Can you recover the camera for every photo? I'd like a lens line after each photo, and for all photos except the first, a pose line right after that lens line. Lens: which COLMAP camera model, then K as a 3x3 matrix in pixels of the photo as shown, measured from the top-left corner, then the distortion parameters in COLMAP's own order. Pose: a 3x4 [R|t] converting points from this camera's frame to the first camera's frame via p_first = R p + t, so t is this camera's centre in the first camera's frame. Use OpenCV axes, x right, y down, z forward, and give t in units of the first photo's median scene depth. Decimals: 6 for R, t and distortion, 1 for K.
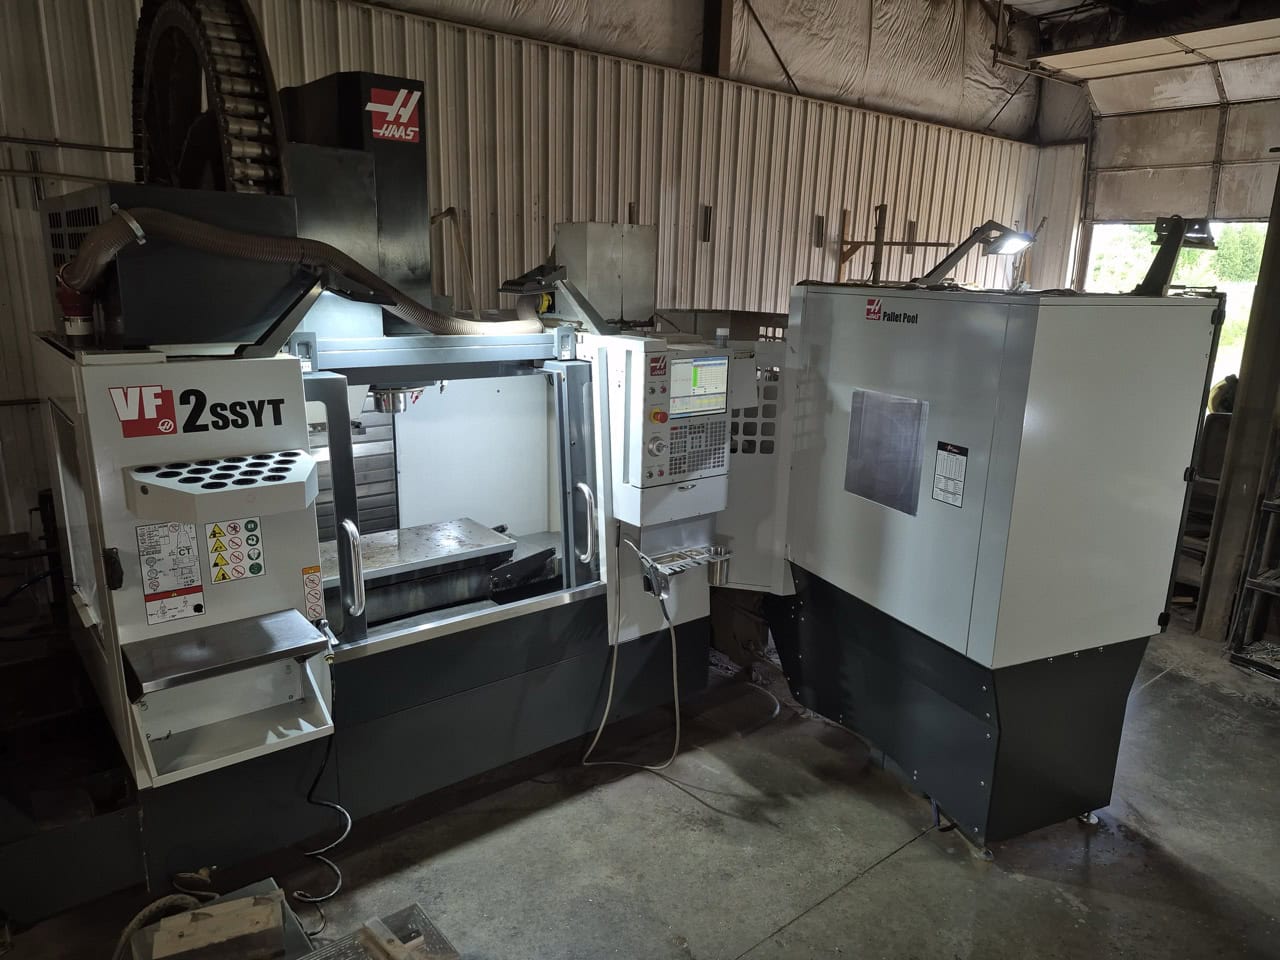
lens RADIAL K [[881.5, 0, 643.7], [0, 881.5, 484.6], [0, 0, 1]] dist [0.075162, -0.079792]
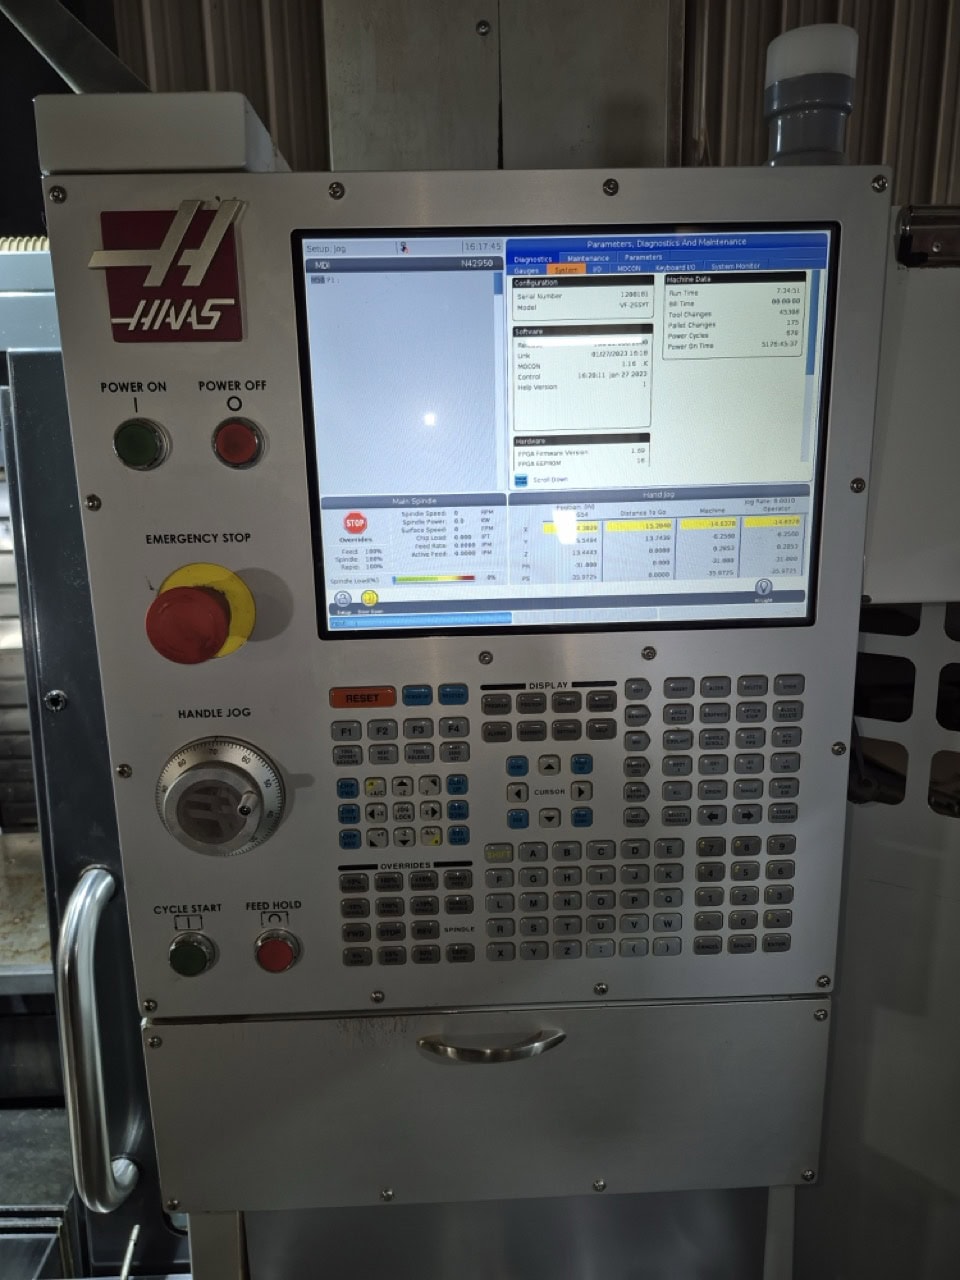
lens RADIAL K [[876.5, 0, 483.4], [0, 876.5, 637.0], [0, 0, 1]] dist [0.100737, -0.123795]
pose [[0.795248, 0.090756, -0.599453, 0.148286], [-0.105026, 0.994406, 0.011221, -0.079140], [0.597118, 0.054034, 0.800332, 0.886420]]
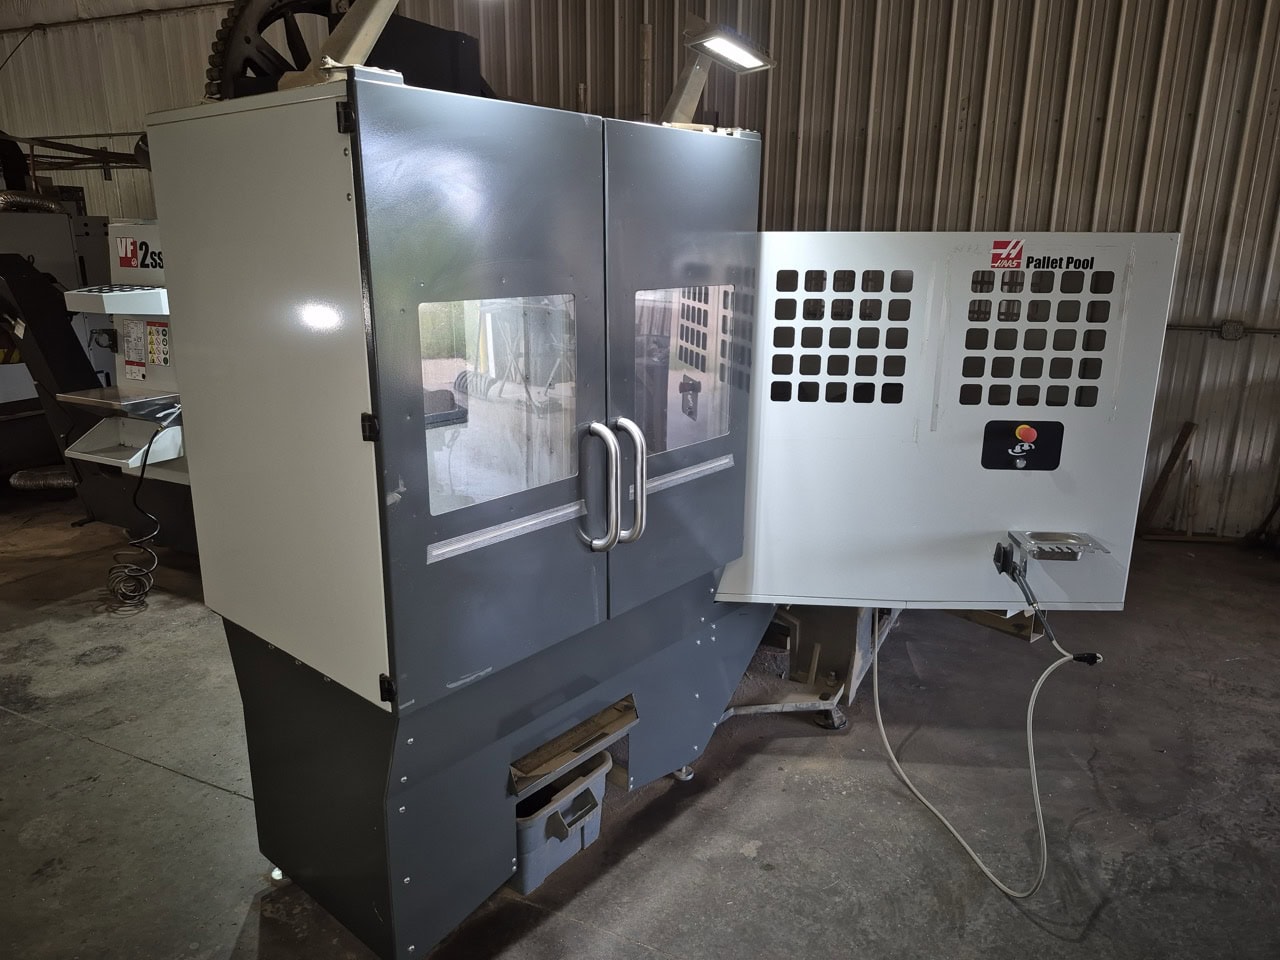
lens RADIAL K [[896.7, 0, 643.2], [0, 896.7, 465.6], [0, 0, 1]] dist [0.001433, 0.001111]
pose [[0.419109, 0.207677, -0.883865, 1.069206], [-0.218019, 0.968026, 0.124073, -0.084180], [0.881371, 0.140700, 0.450986, 0.840203]]
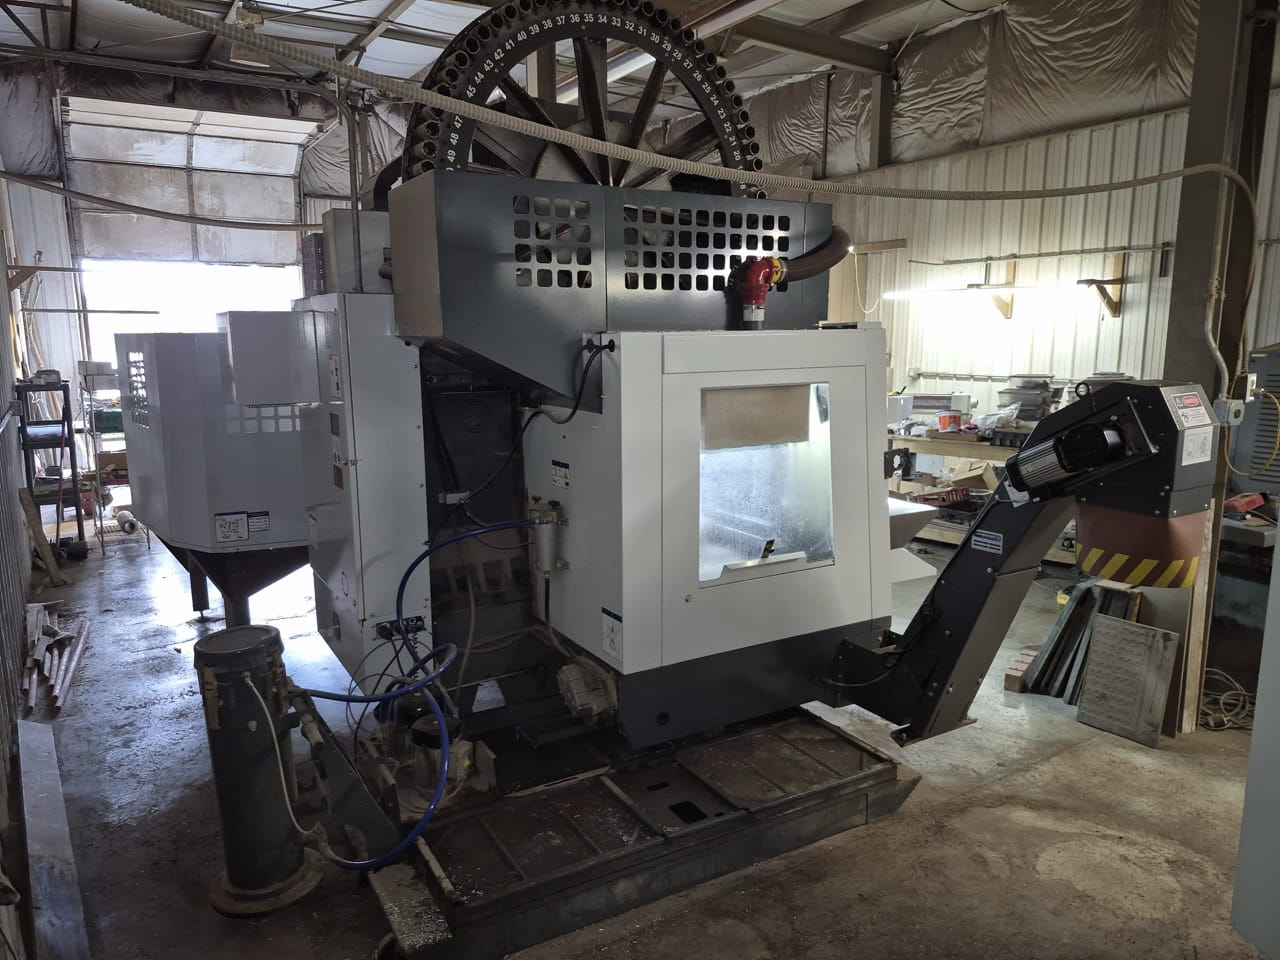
lens RADIAL K [[880.1, 0, 625.4], [0, 880.1, 484.3], [0, 0, 1]] dist [0.098906, -0.128018]
pose [[0.145113, -0.197126, 0.969579, -1.532814], [0.249496, 0.955574, 0.156938, -0.158159], [-0.957441, 0.219133, 0.187848, 0.835315]]
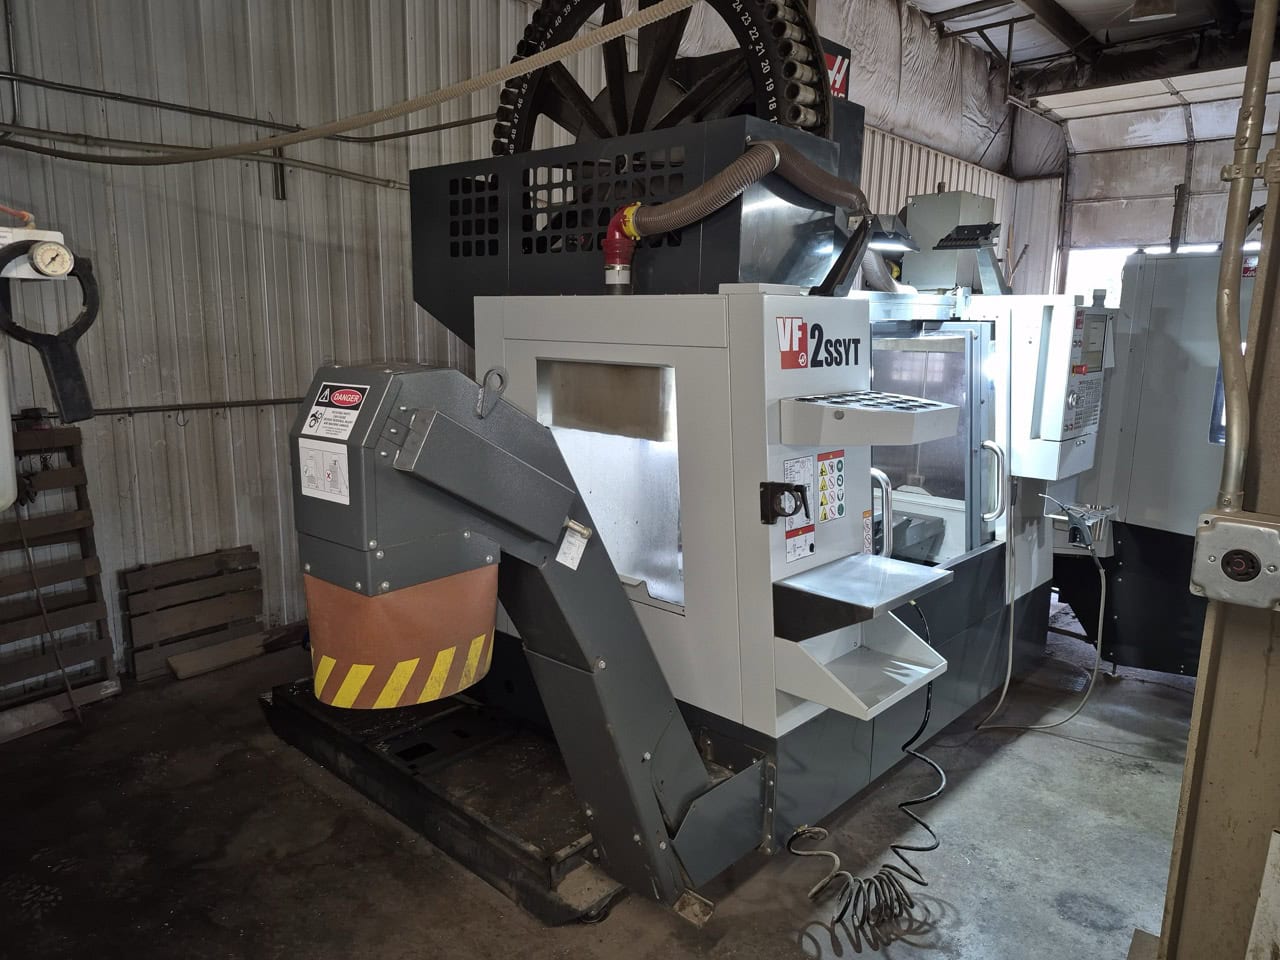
lens RADIAL K [[887.7, 0, 631.0], [0, 887.7, 482.7], [0, 0, 1]] dist [0.073673, -0.087118]
pose [[0.988277, -0.038171, 0.147823, -0.645167], [0.046869, 0.997341, -0.055807, 0.086393], [-0.145300, 0.062081, 0.987438, 0.045477]]
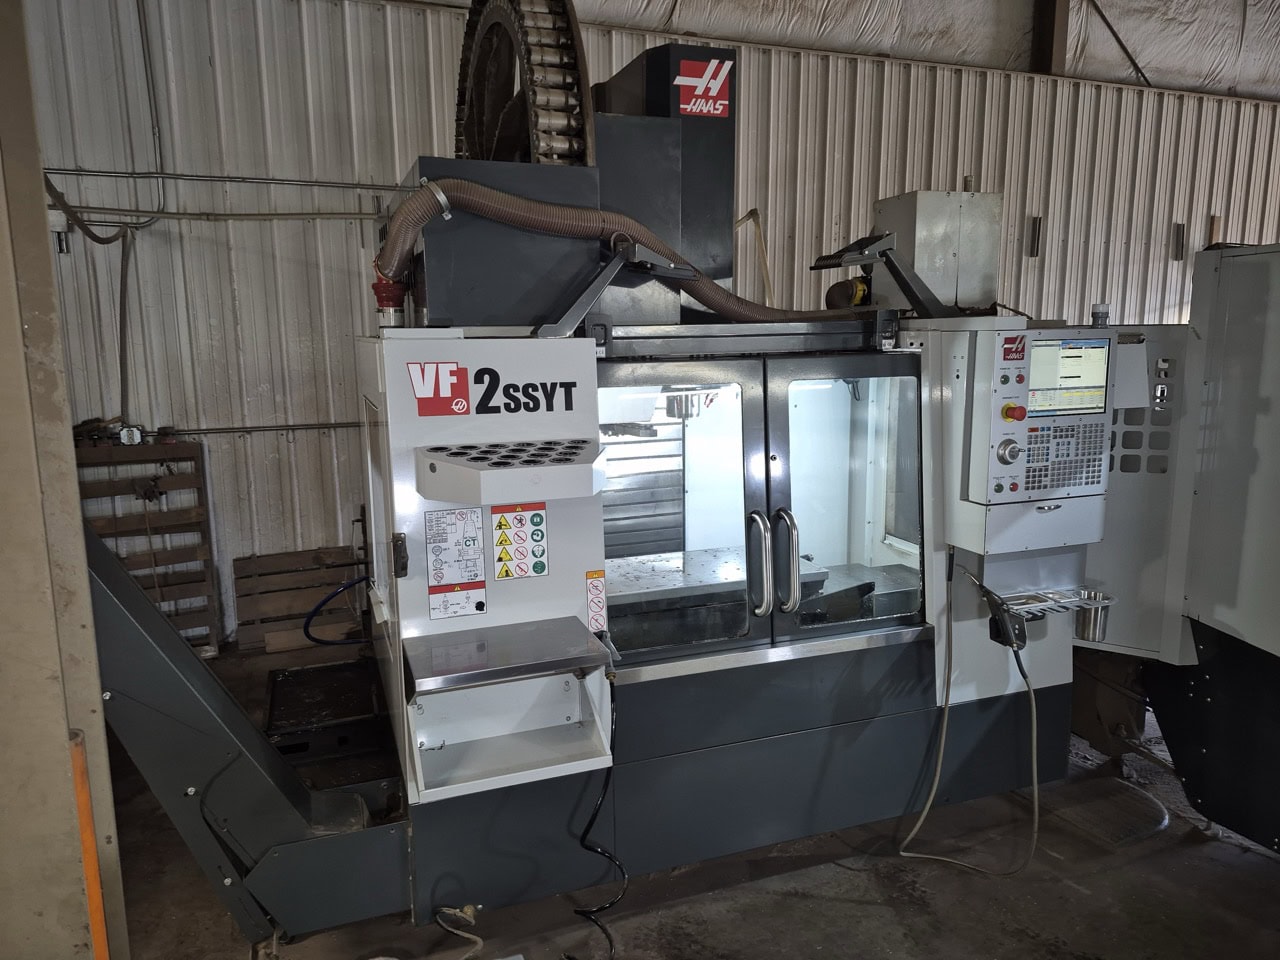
lens RADIAL K [[877.5, 0, 623.7], [0, 877.5, 472.0], [0, 0, 1]] dist [0.104728, -0.122646]
pose [[0.945658, 0.014386, -0.324843, -0.051620], [-0.042180, 0.996007, -0.078683, 0.051029], [0.322414, 0.088109, 0.942489, 0.140893]]
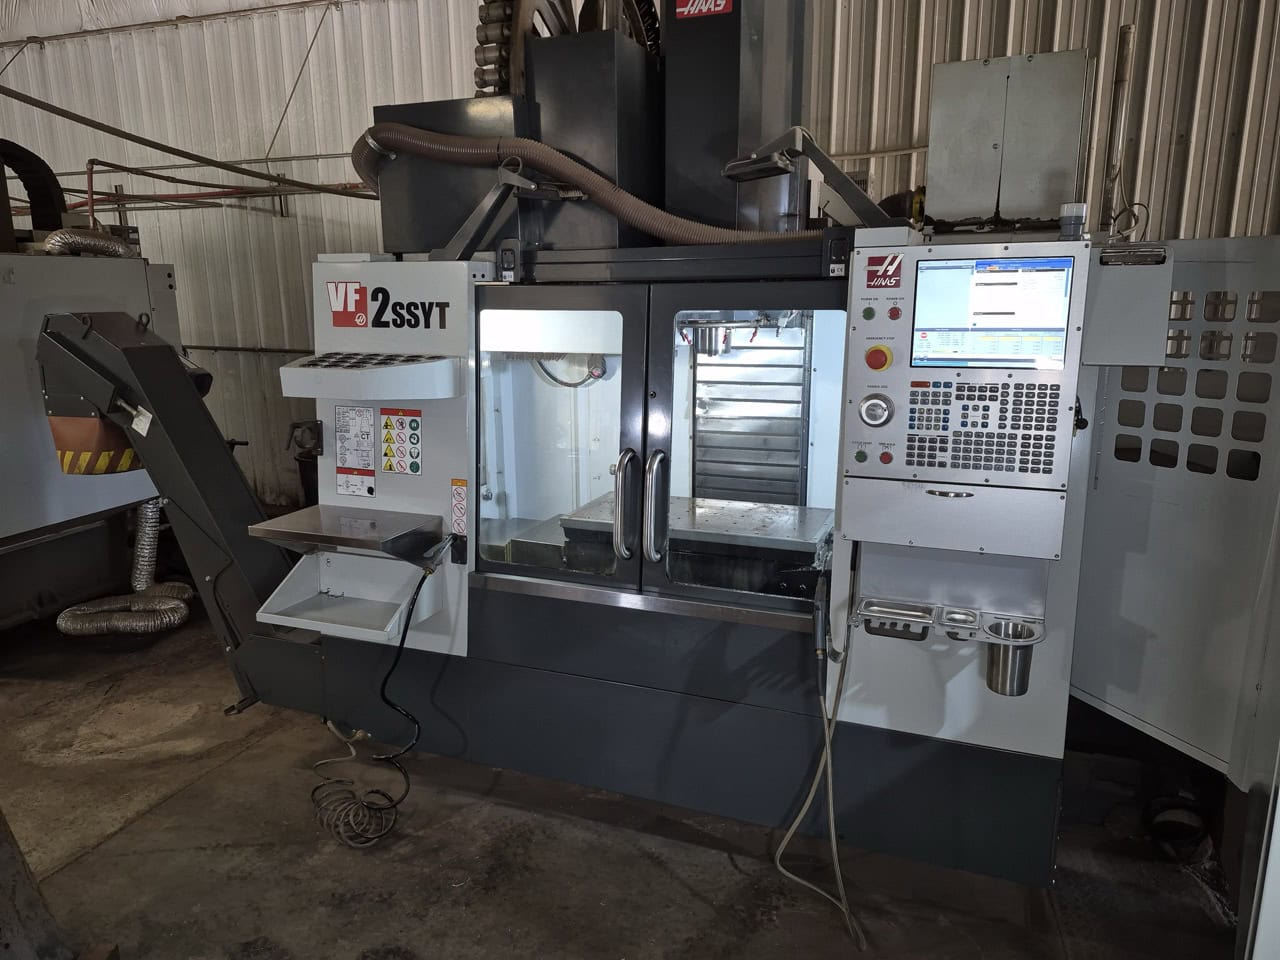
lens RADIAL K [[879.1, 0, 633.3], [0, 879.1, 478.8], [0, 0, 1]] dist [0.090984, -0.107711]
pose [[0.492369, 0.152855, -0.856860, 0.449935], [-0.189209, 0.979713, 0.066048, -0.006256], [0.849572, 0.129605, 0.511302, 0.553893]]
